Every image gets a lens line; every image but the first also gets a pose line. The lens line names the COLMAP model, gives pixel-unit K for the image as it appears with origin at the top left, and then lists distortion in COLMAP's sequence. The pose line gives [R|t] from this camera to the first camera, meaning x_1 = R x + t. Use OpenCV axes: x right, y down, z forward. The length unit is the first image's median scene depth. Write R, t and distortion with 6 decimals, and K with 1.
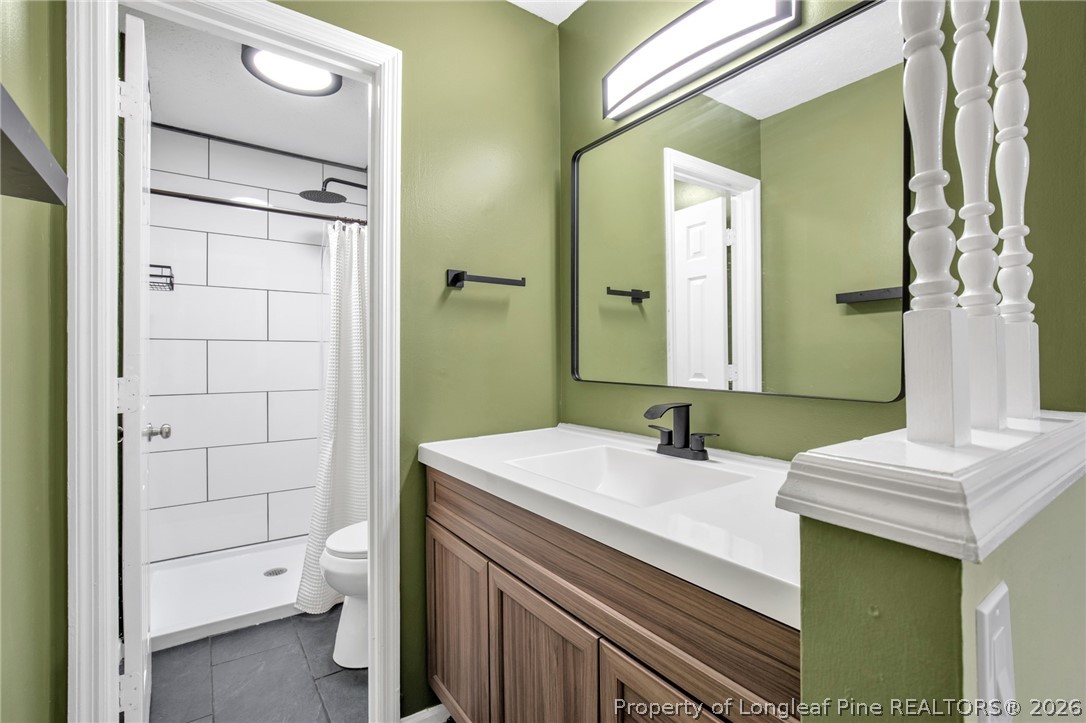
lens RADIAL K [[492.8, 0, 545.5], [0, 492.8, 362.8], [0, 0, 1]] dist [0.000883, 0.000083]
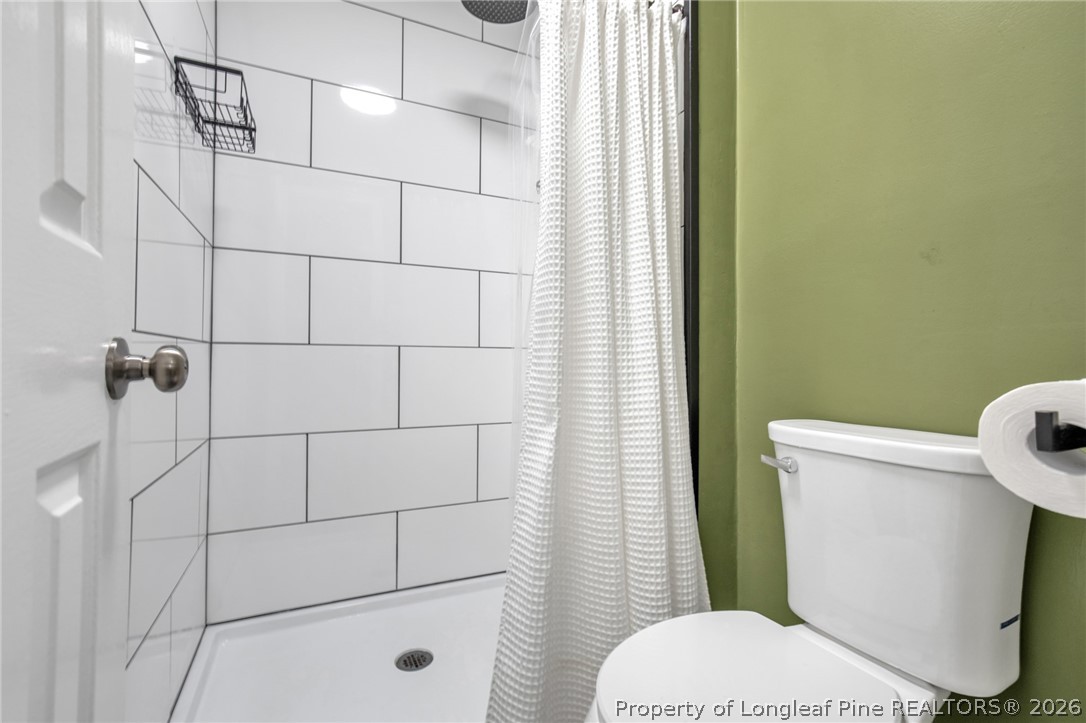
lens RADIAL K [[492.8, 0, 545.5], [0, 492.8, 362.8], [0, 0, 1]] dist [0.000883, 0.000083]
pose [[0.985801, 0.010121, -0.167611, -0.366732], [-0.010401, 0.999946, -0.000795, 0.101349], [0.167593, 0.002527, 0.985853, 0.556514]]
